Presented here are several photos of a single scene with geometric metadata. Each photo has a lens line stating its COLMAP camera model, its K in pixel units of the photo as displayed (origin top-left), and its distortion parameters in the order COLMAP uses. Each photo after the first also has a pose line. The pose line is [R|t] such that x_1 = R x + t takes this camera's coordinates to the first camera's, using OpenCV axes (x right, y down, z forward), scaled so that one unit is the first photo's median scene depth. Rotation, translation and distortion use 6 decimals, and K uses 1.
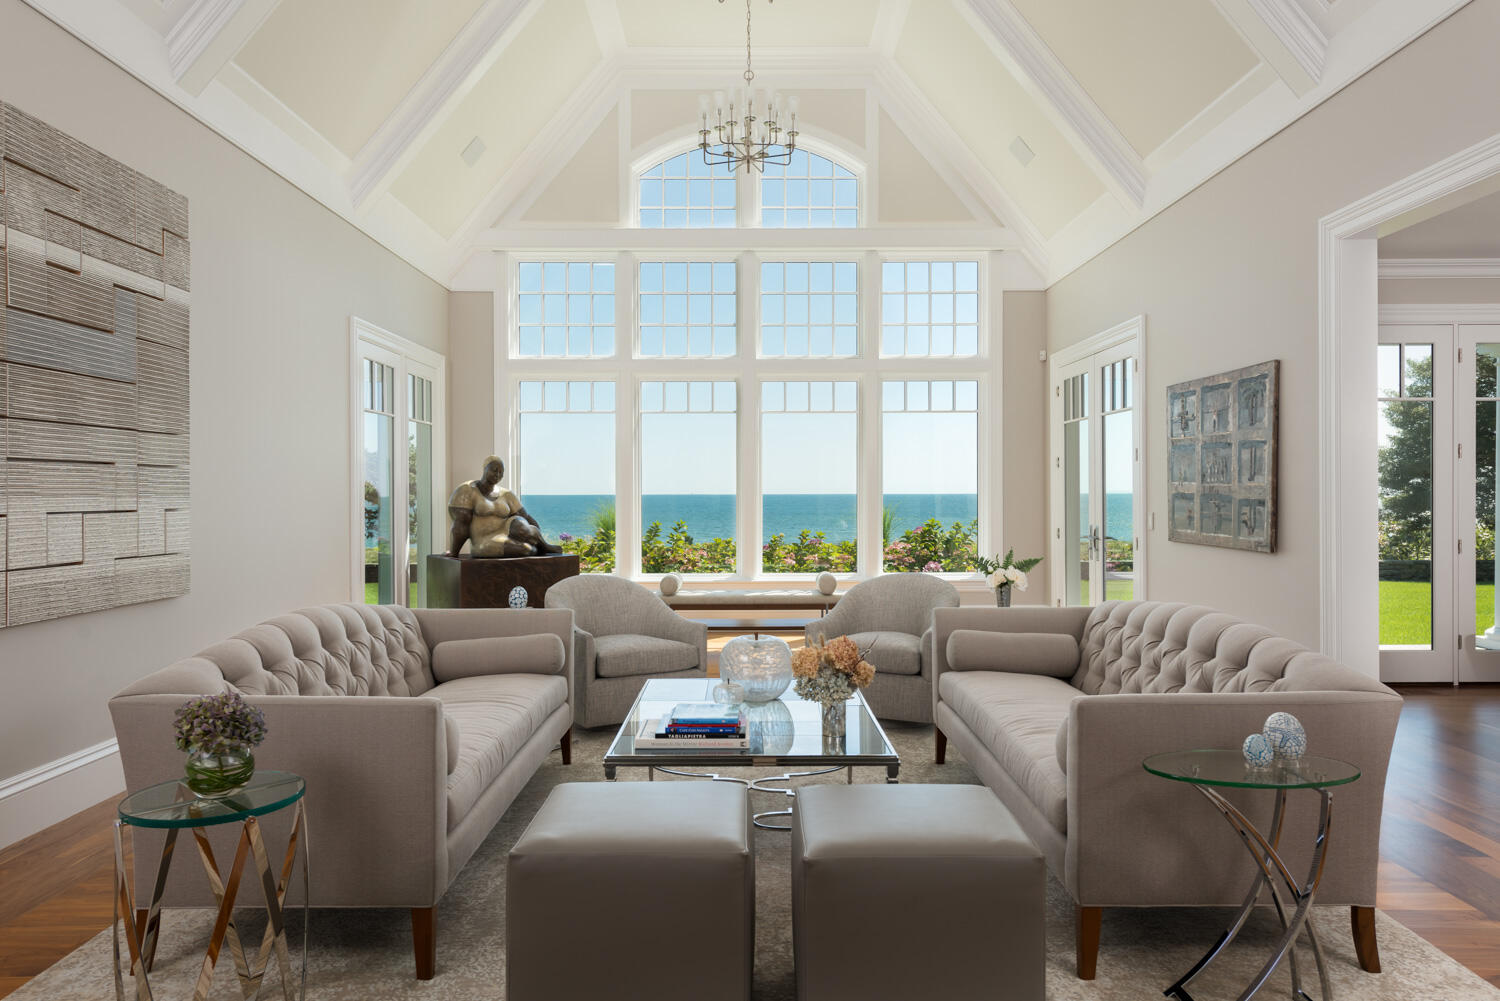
lens RADIAL K [[971.5, 0, 750.0], [0, 971.5, 500.5], [0, 0, 1]] dist [0.002081, -0.000400]
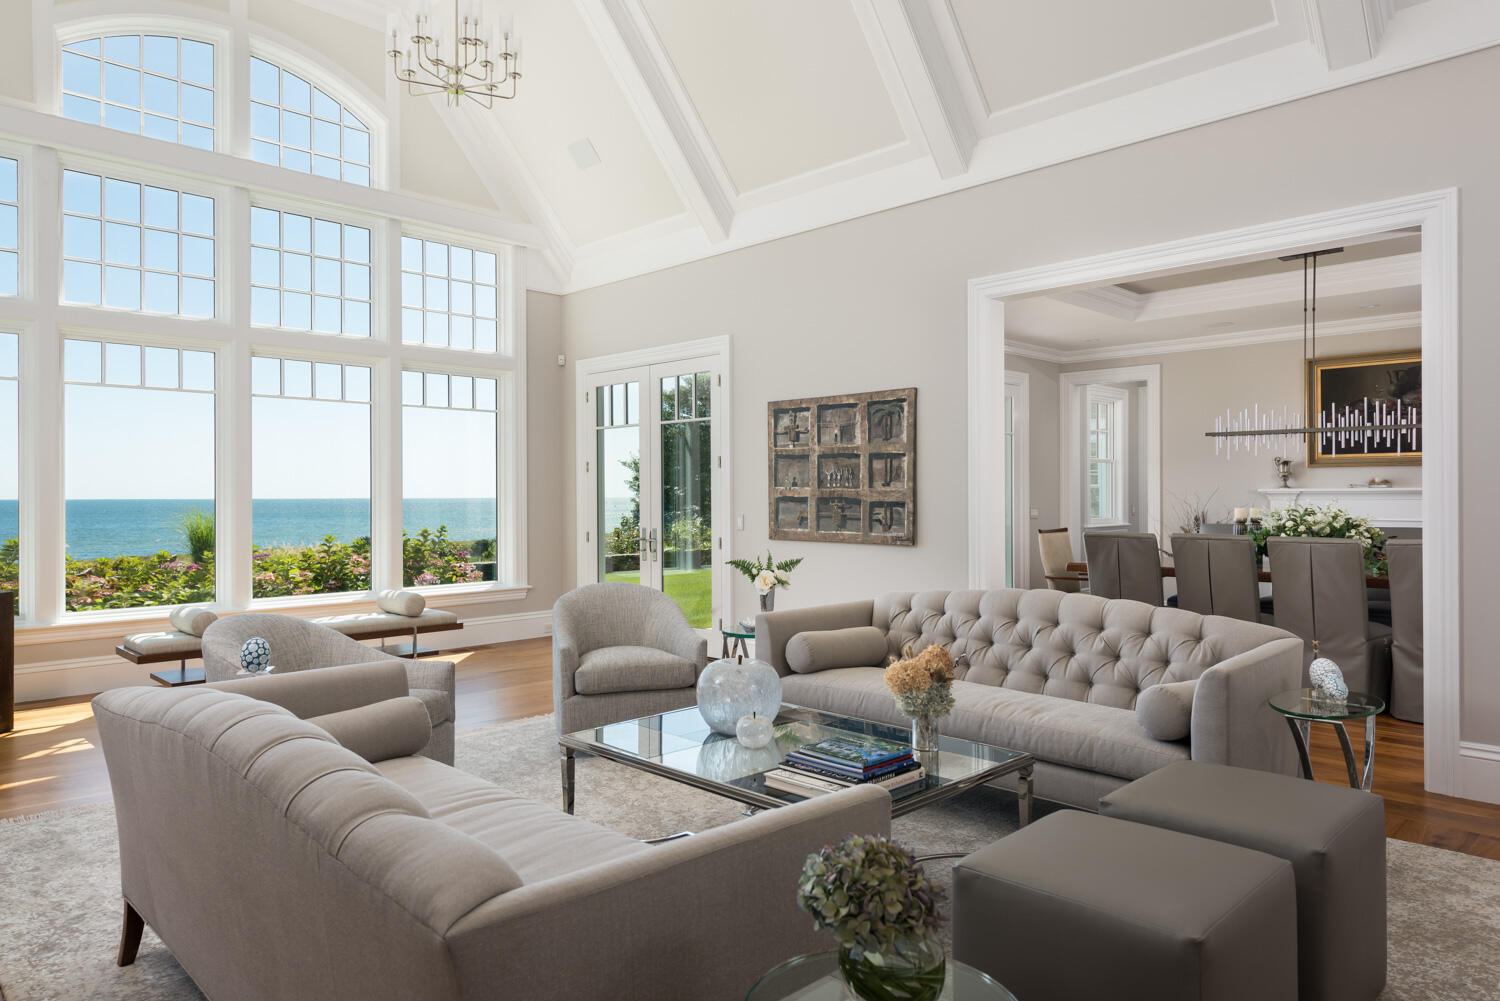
lens RADIAL K [[951.8, 0, 750.0], [0, 951.8, 500.5], [0, 0, 1]] dist [0.004517, 0.003732]
pose [[0.707963, -0.002705, 0.706245, -0.339449], [0.006153, 0.999978, -0.002339, -0.000782], [-0.706223, 0.006001, 0.707964, 0.222226]]
